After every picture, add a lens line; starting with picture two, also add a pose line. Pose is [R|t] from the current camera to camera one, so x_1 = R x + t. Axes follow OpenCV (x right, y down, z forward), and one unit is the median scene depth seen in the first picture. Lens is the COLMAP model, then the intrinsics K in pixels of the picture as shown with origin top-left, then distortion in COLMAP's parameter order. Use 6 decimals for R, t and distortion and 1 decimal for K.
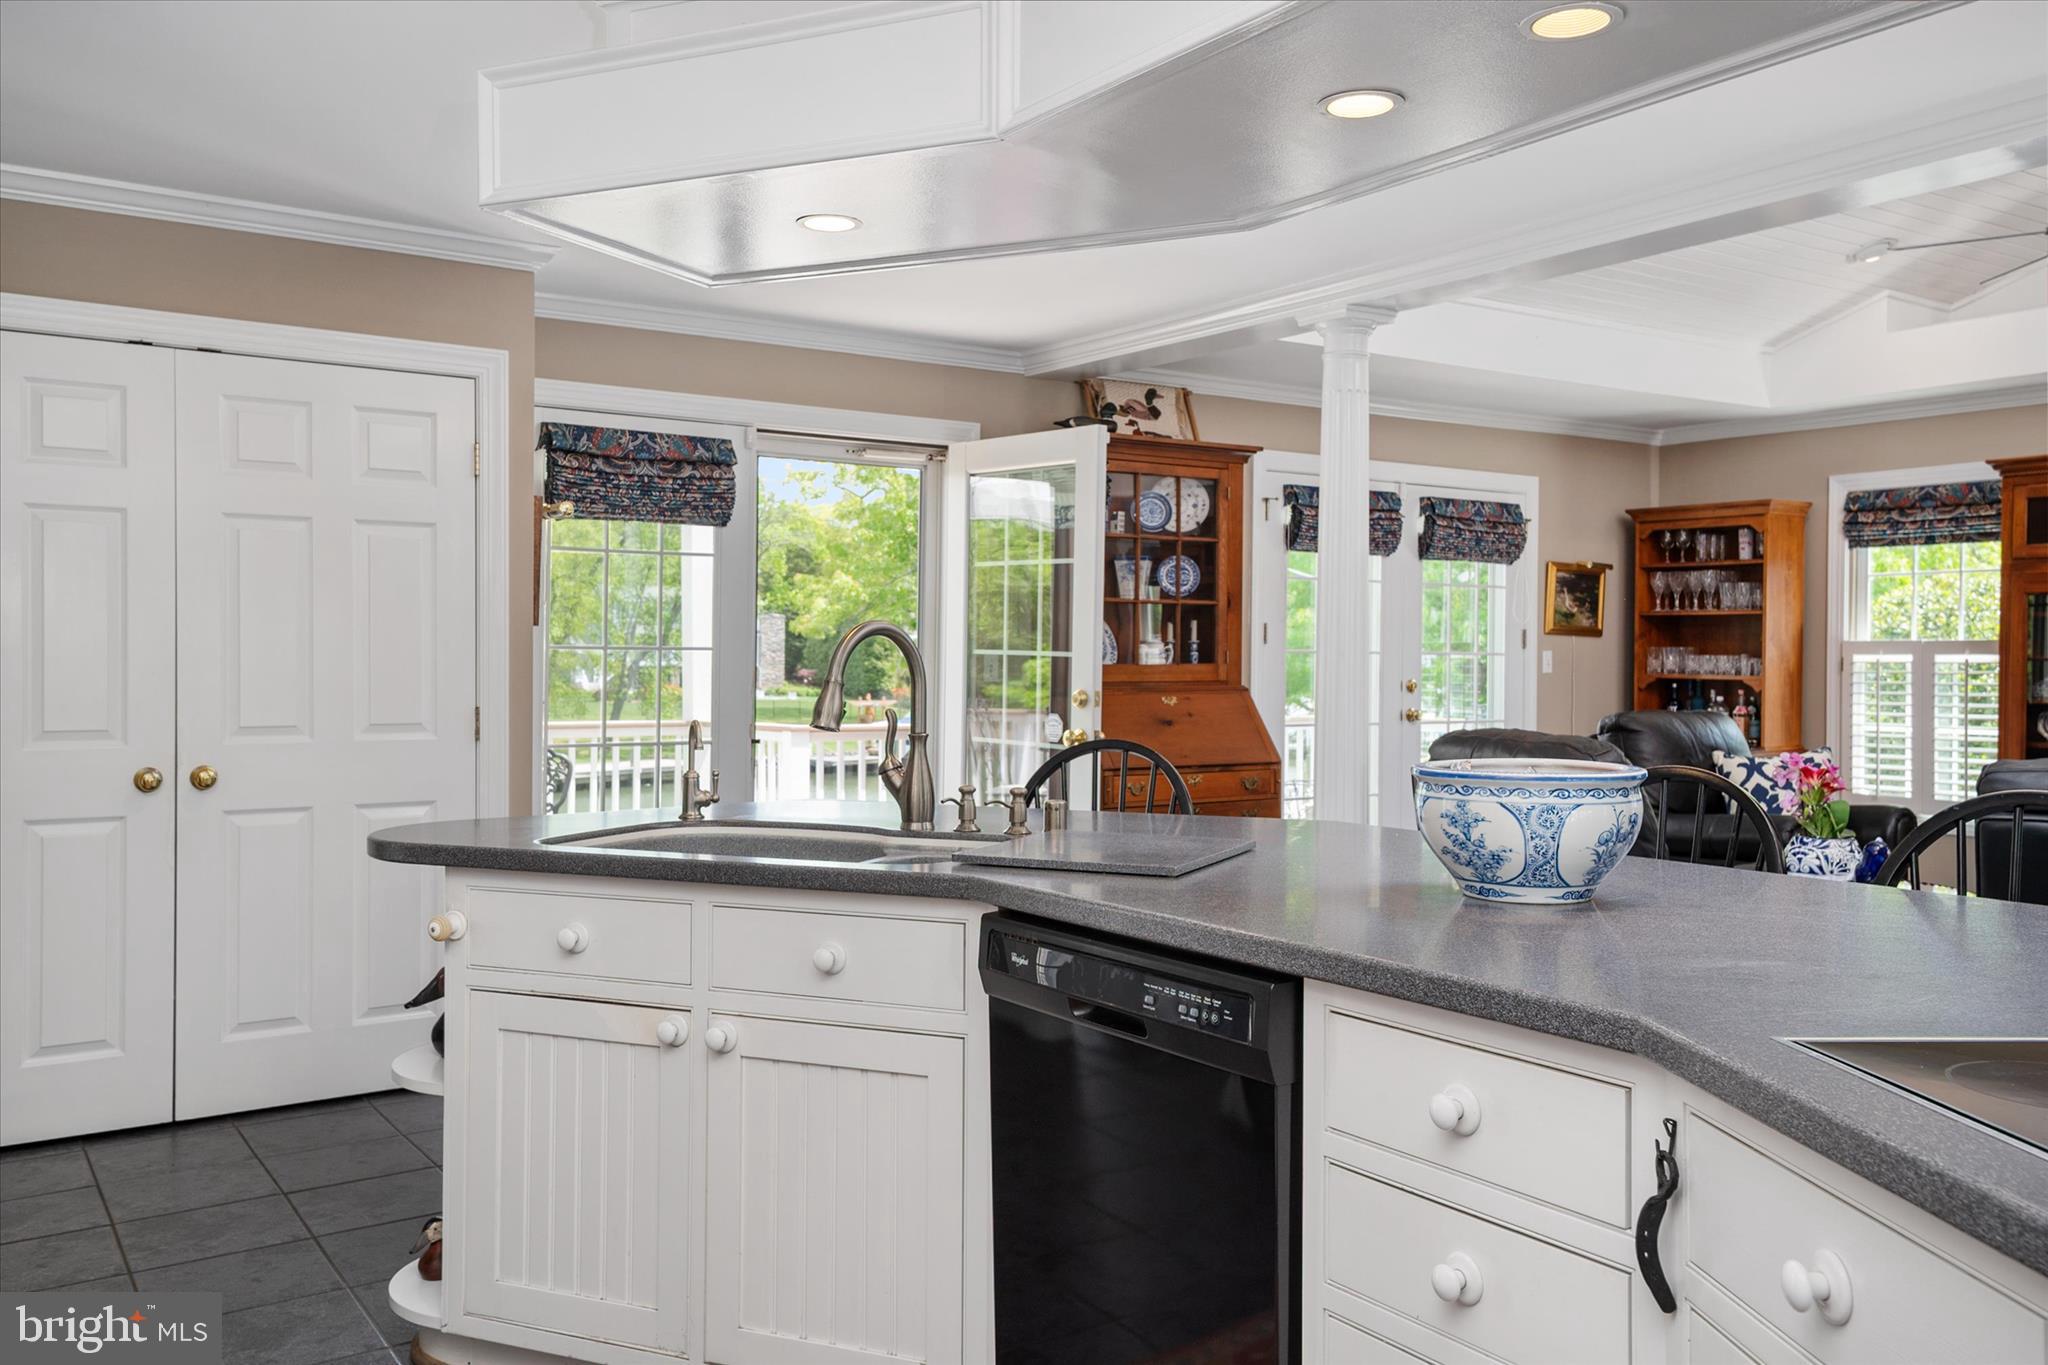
lens RADIAL K [[1643.4, 0, 1026.1], [0, 1643.4, 676.1], [0, 0, 1]] dist [0.052411, -0.002962]
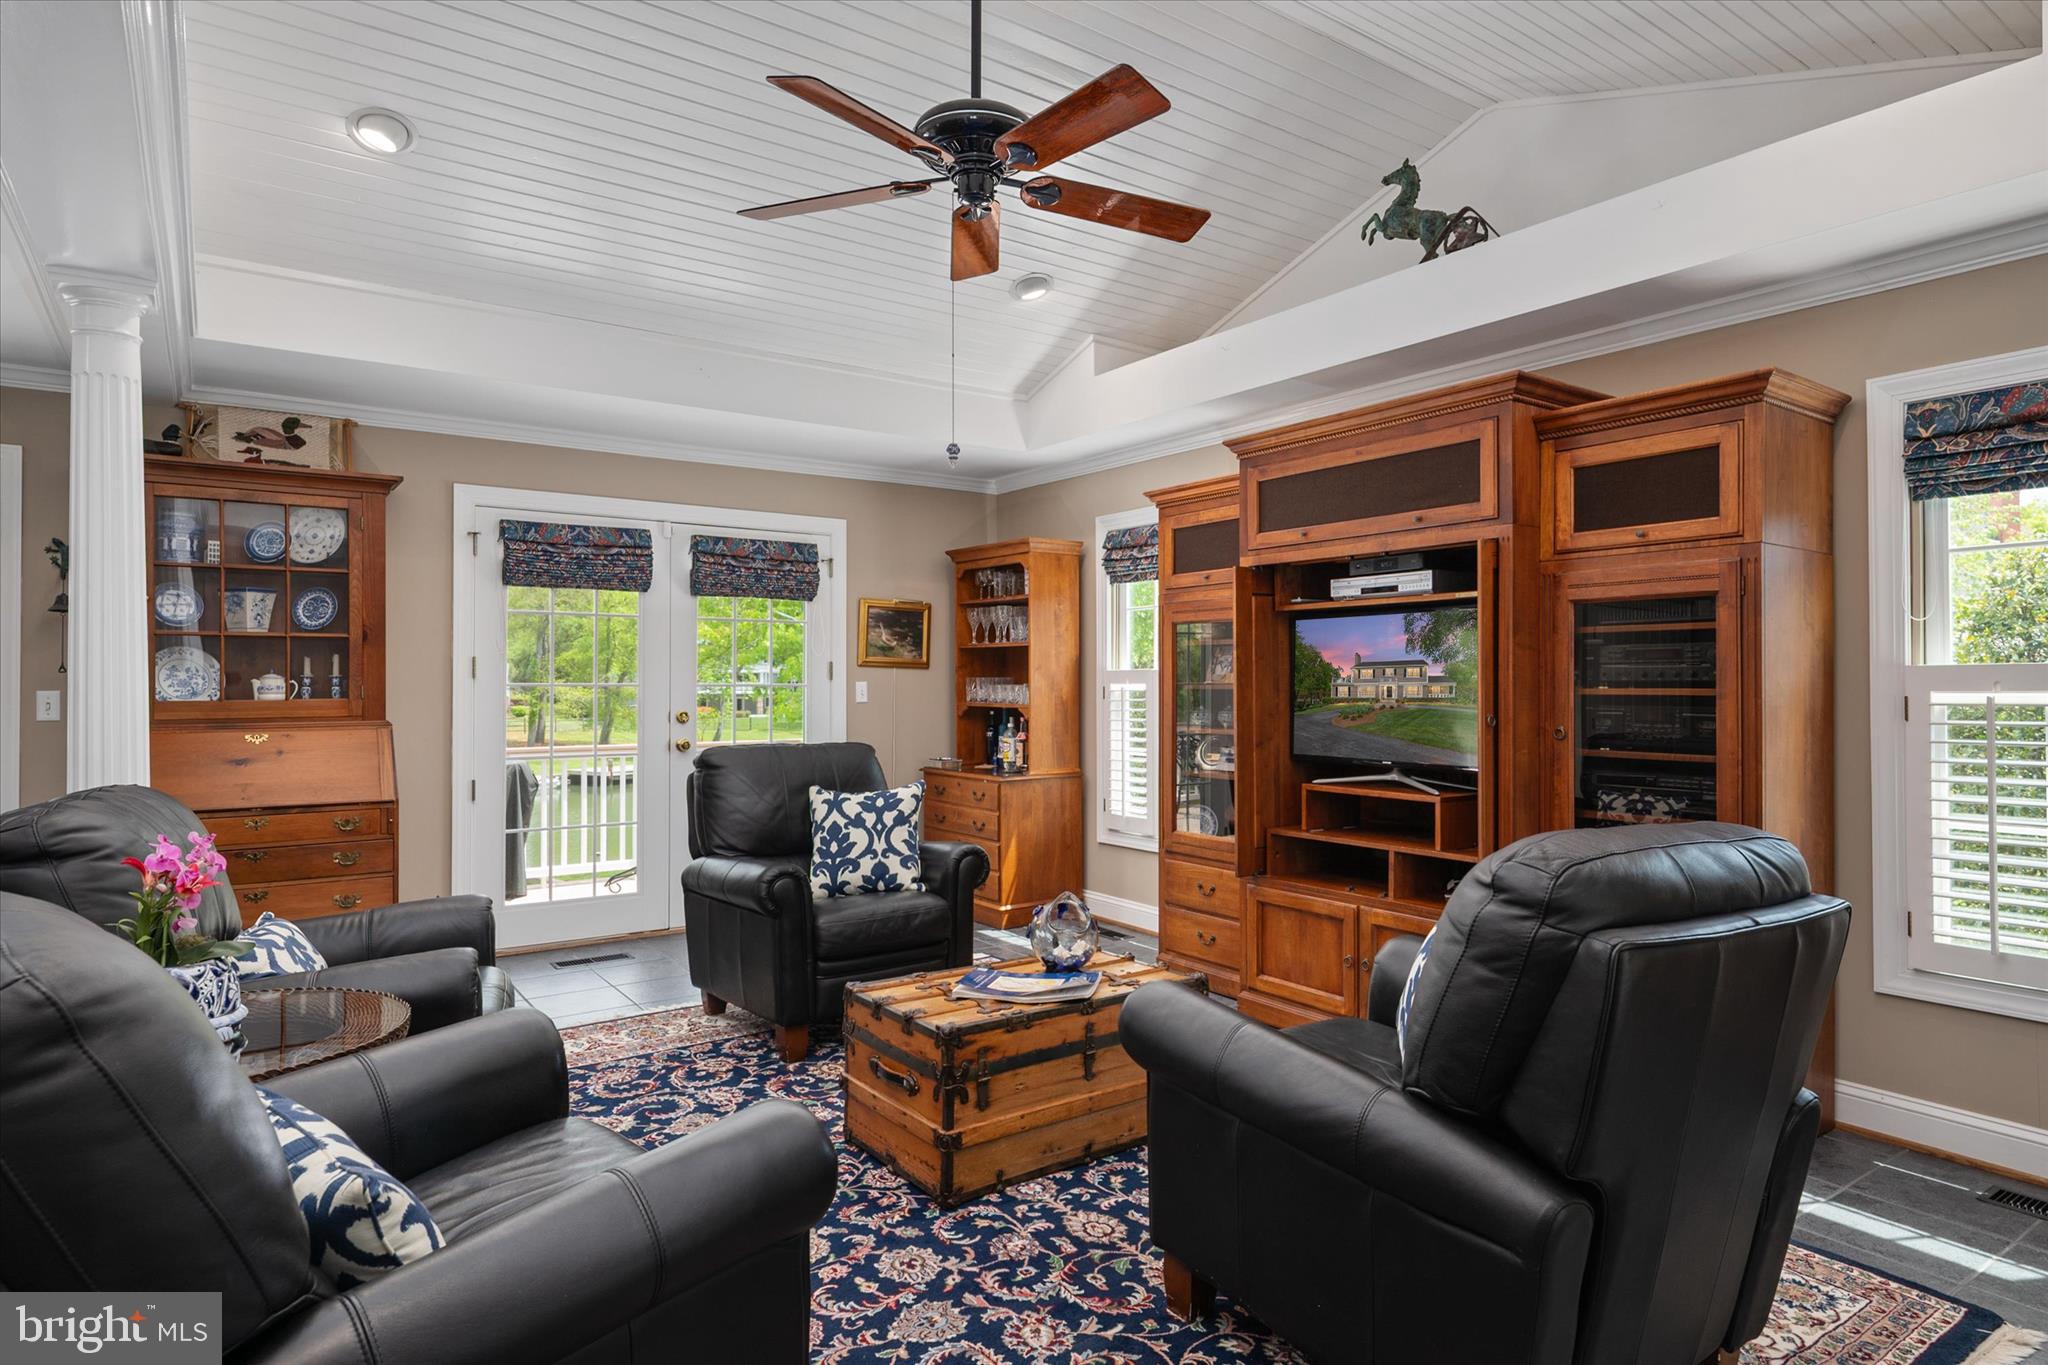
lens RADIAL K [[1110.9, 0, 1018.6], [0, 1110.9, 684.0], [0, 0, 1]] dist [0.003487, -0.001493]
pose [[0.999922, -0.008079, 0.009501, 0.426949], [0.008218, 0.999858, -0.014721, -0.002681], [-0.009380, 0.014798, 0.999846, 0.288252]]
